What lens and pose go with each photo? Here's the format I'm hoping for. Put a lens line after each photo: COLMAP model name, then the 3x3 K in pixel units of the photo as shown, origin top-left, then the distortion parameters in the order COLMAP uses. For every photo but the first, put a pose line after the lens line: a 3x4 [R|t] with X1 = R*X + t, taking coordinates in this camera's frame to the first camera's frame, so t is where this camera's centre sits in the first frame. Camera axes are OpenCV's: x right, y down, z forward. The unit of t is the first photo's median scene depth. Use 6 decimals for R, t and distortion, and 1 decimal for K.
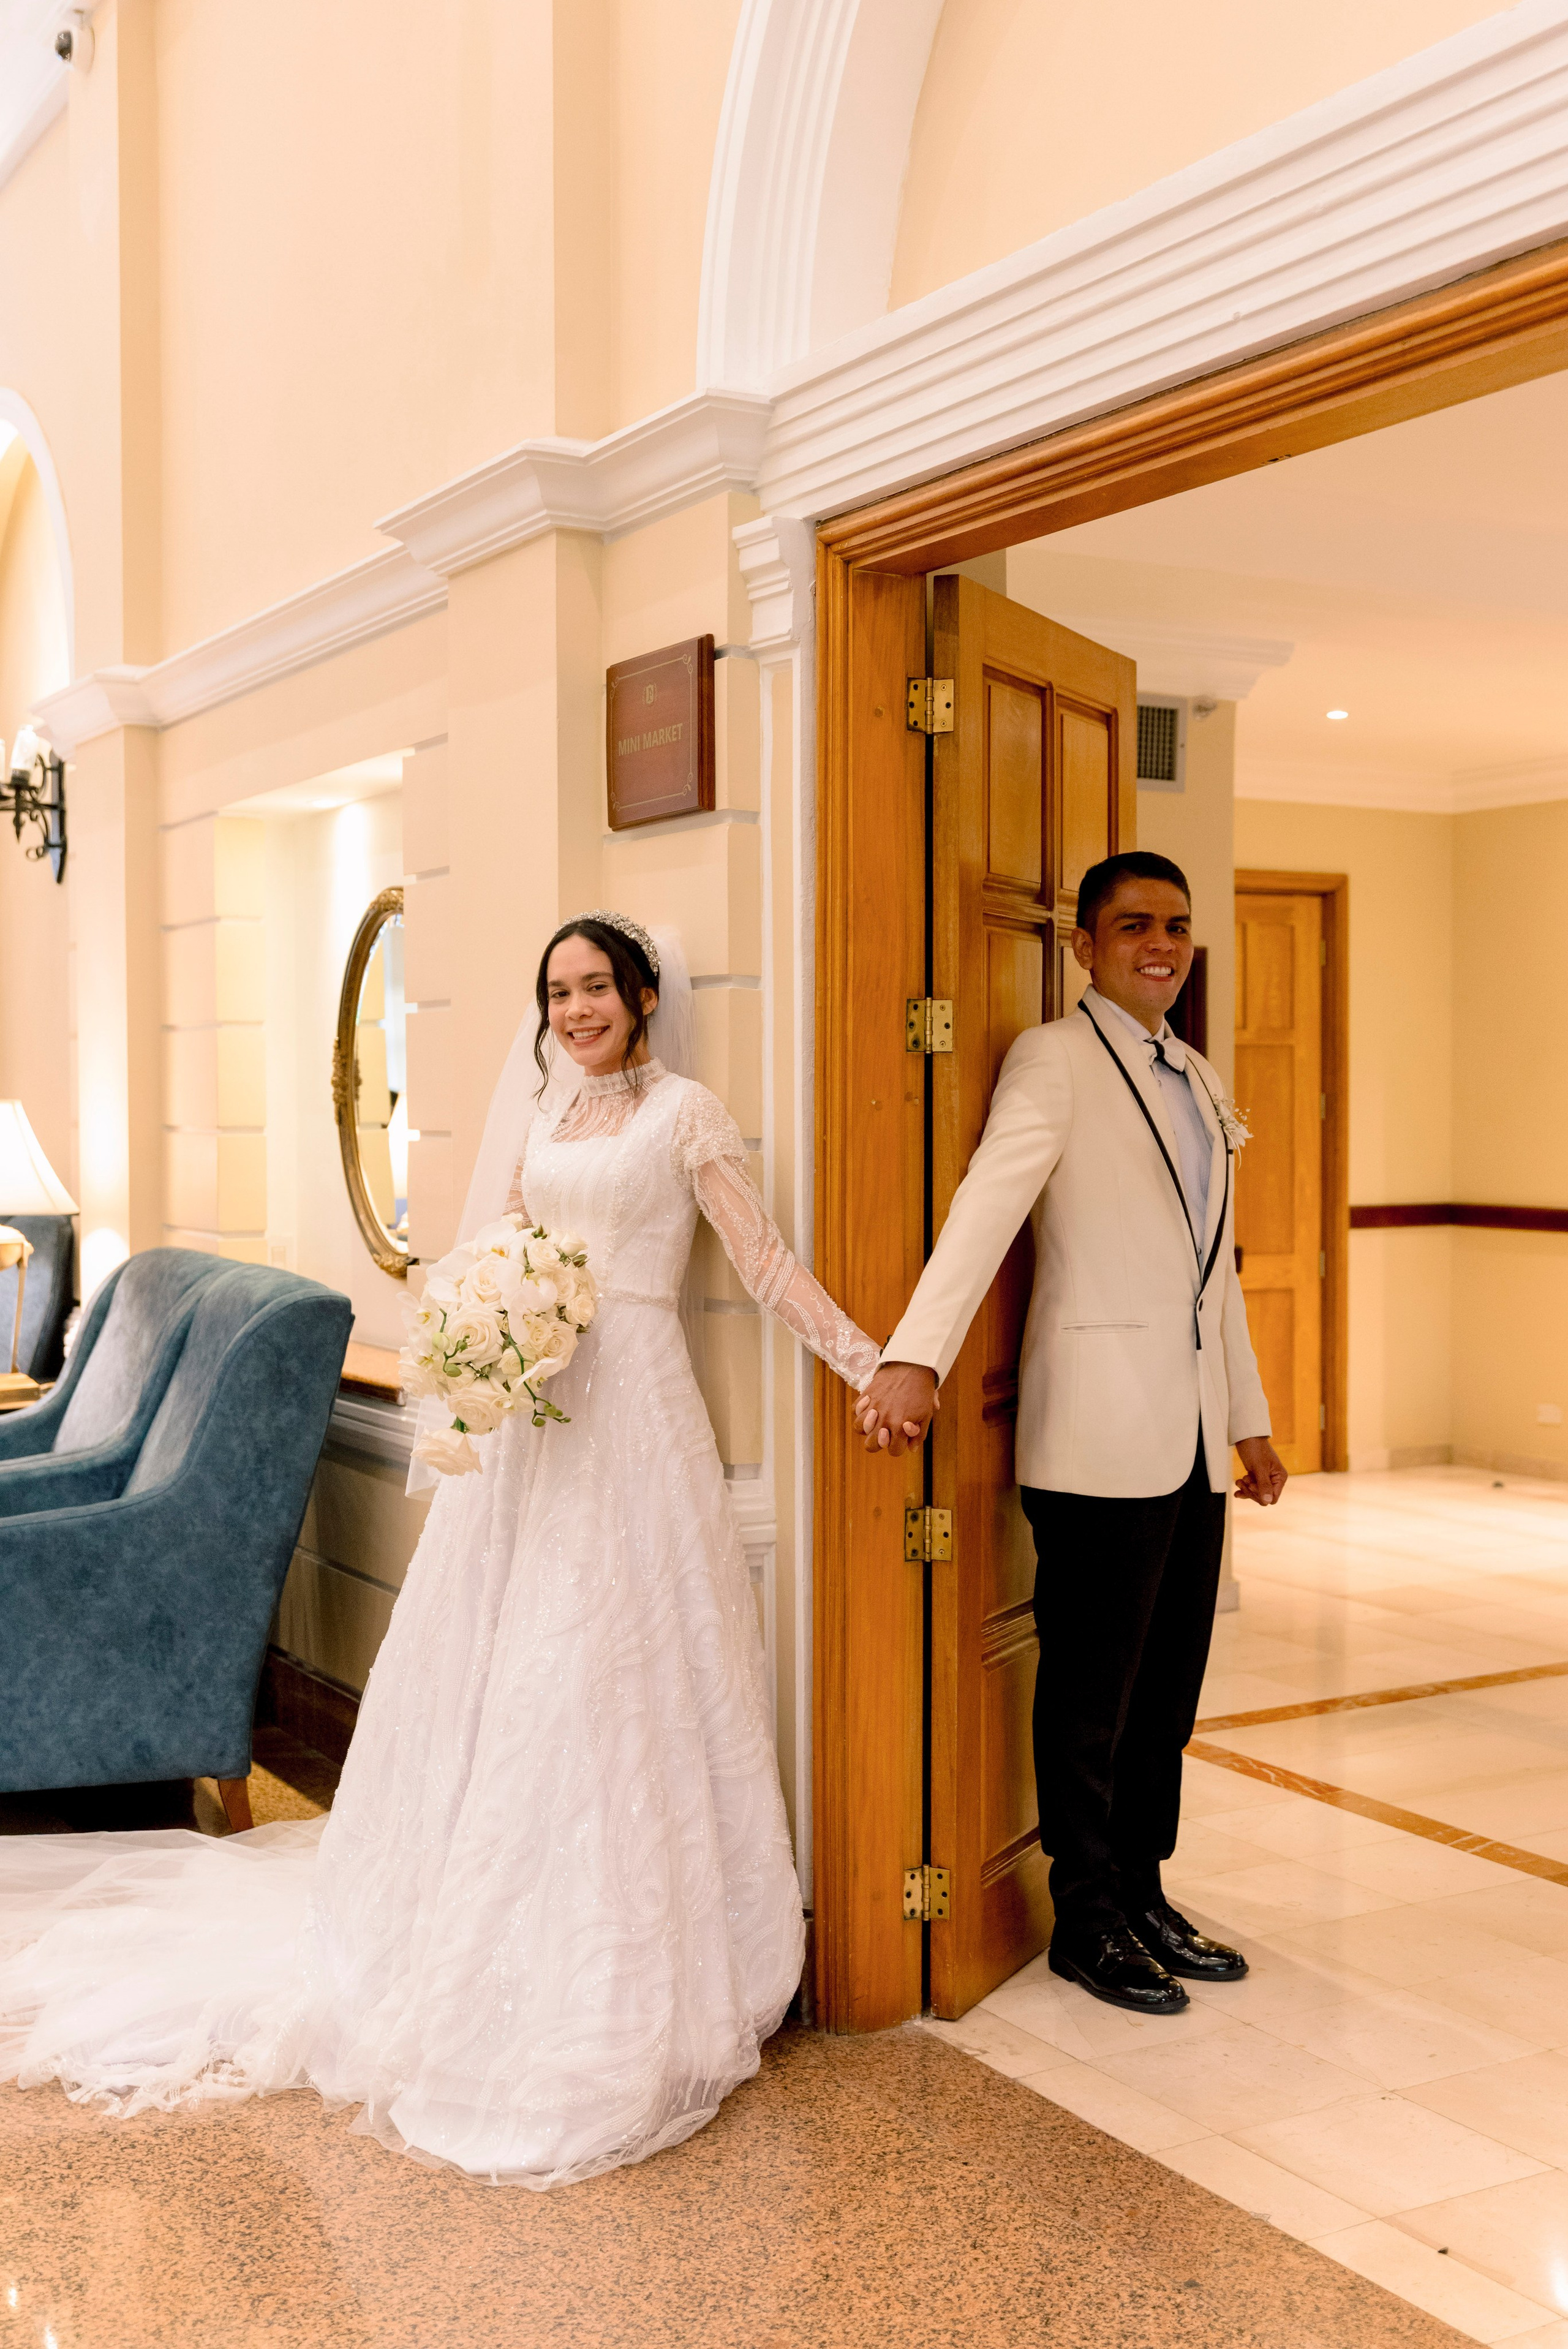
lens RADIAL K [[2542.2, 0, 792.9], [0, 2542.2, 1166.9], [0, 0, 1]] dist [-0.009626, 0.000000]
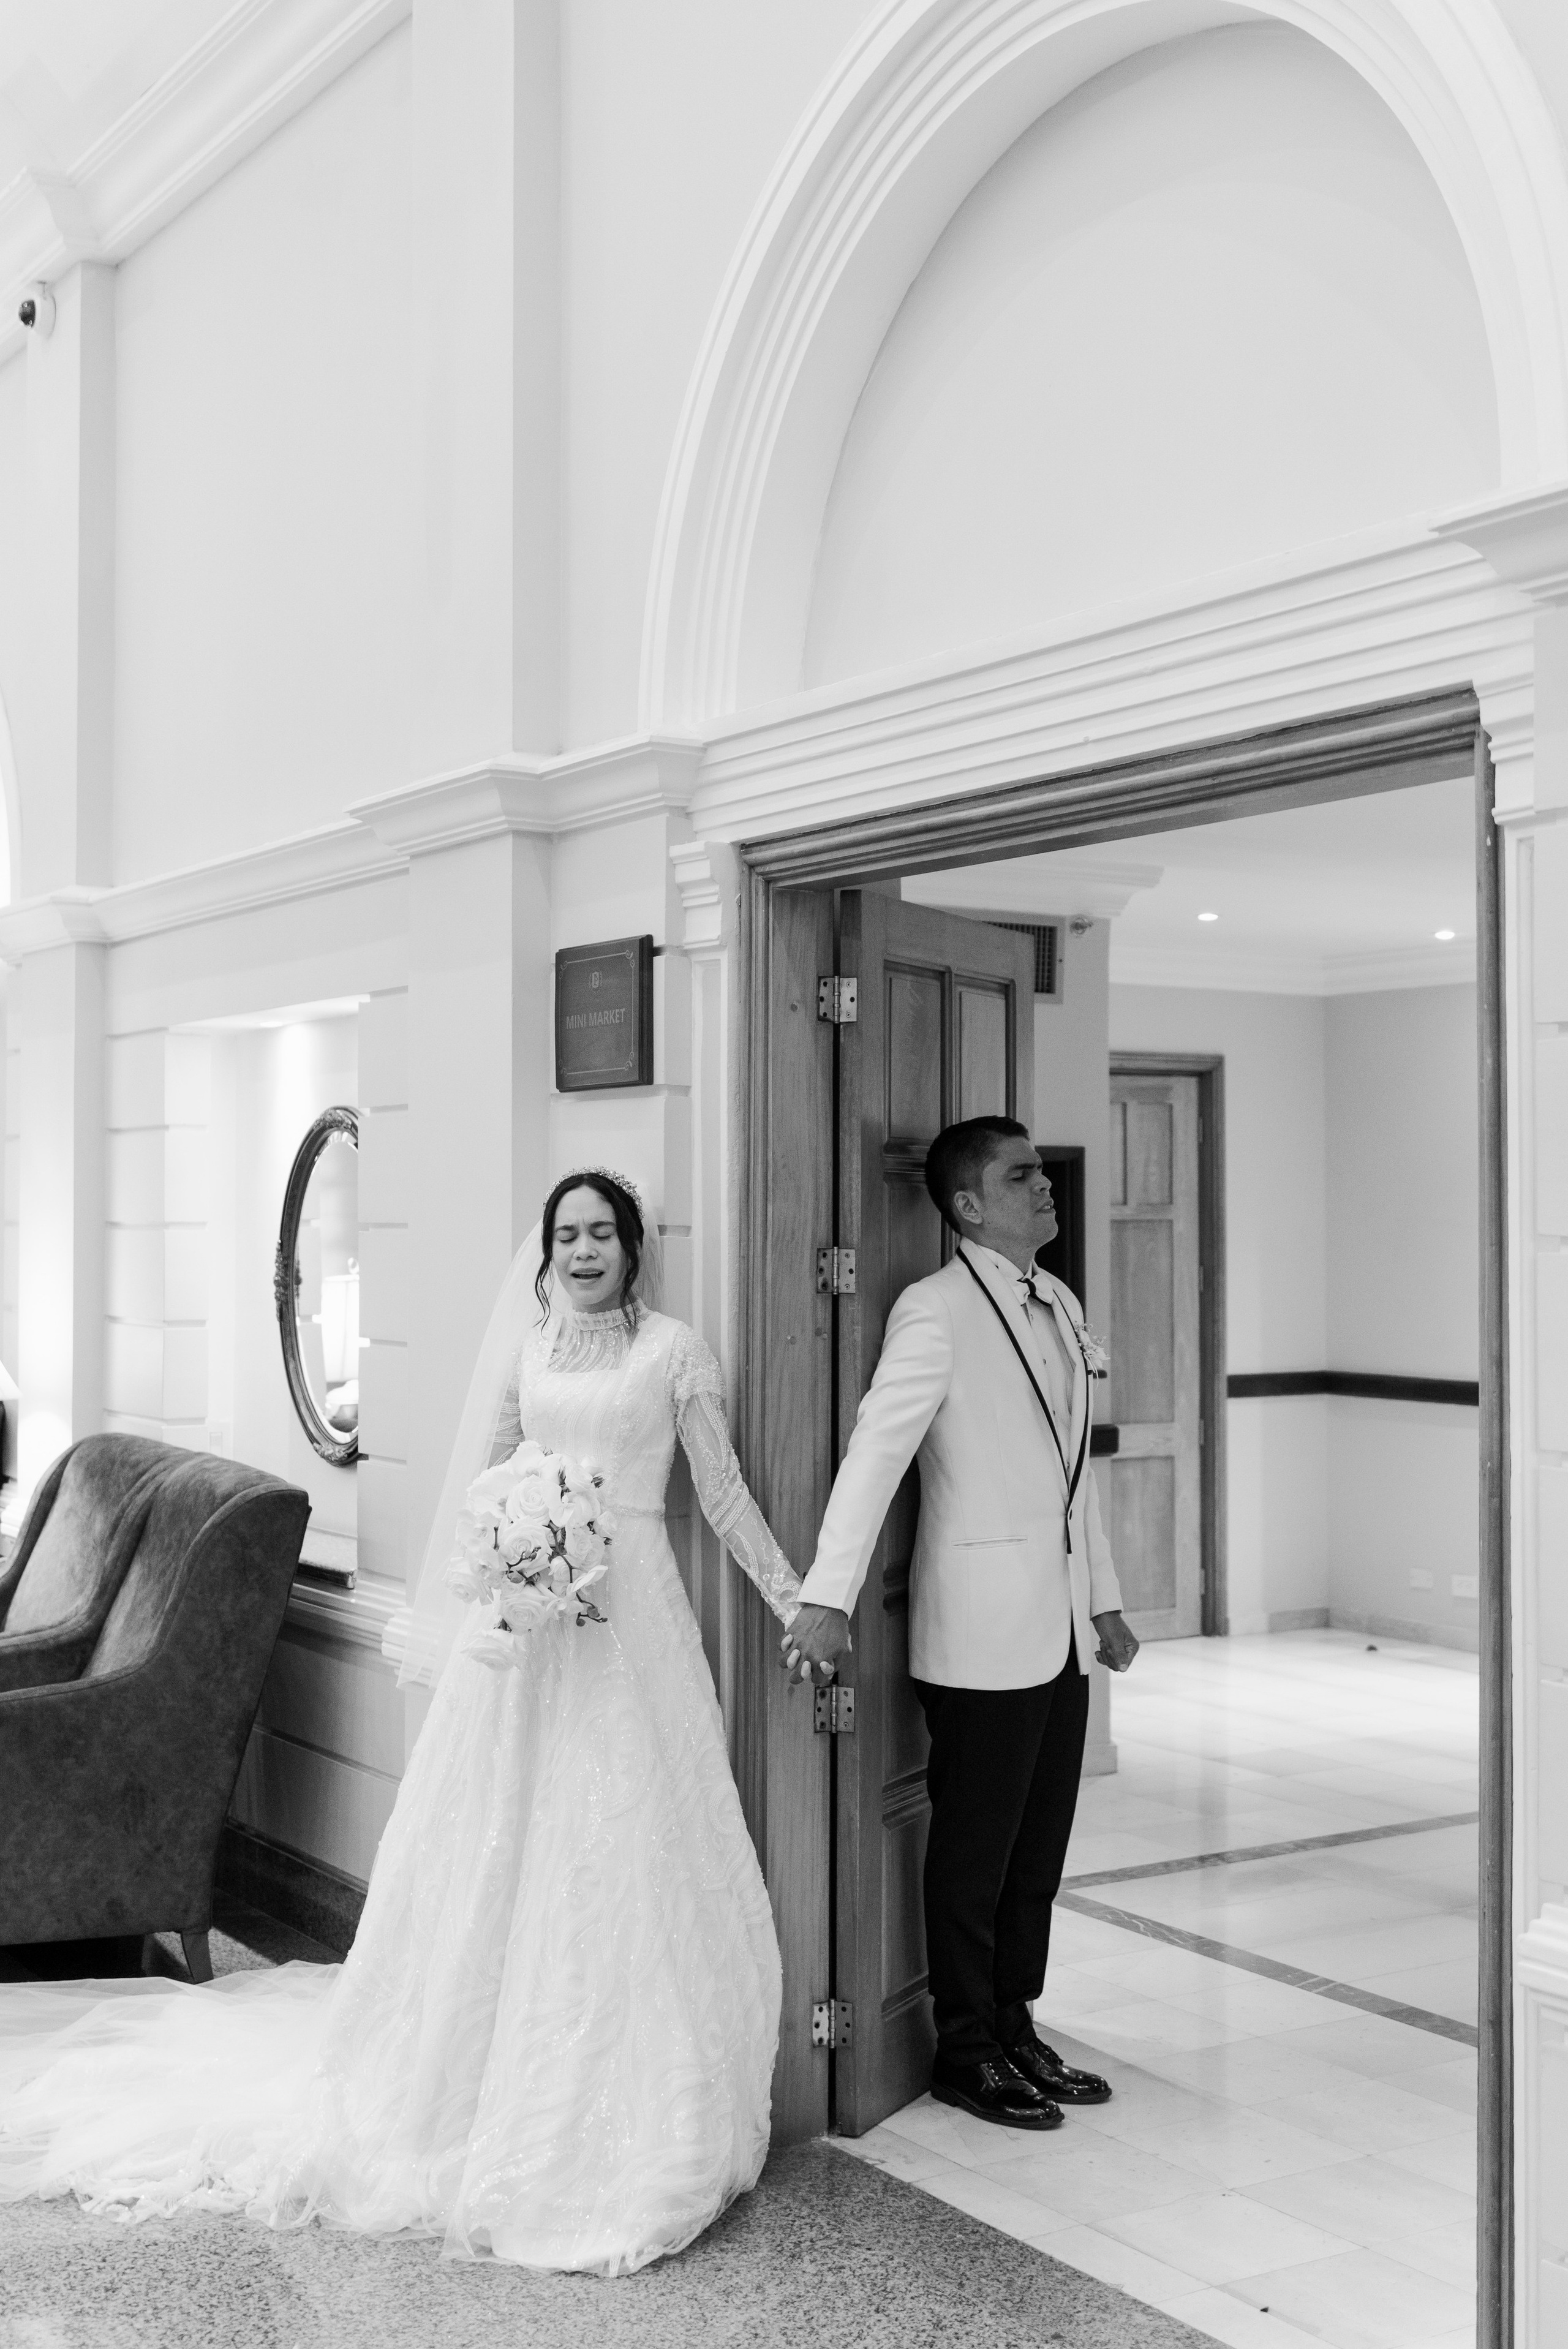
lens RADIAL K [[2542.2, 0, 777.2], [0, 2542.2, 1186.6], [0, 0, 1]] dist [-0.009626, 0.000000]
pose [[0.999276, 0.004535, 0.037770, -0.016521], [-0.002473, 0.998513, -0.054453, -0.028228], [-0.037961, 0.054320, 0.997802, -0.156818]]
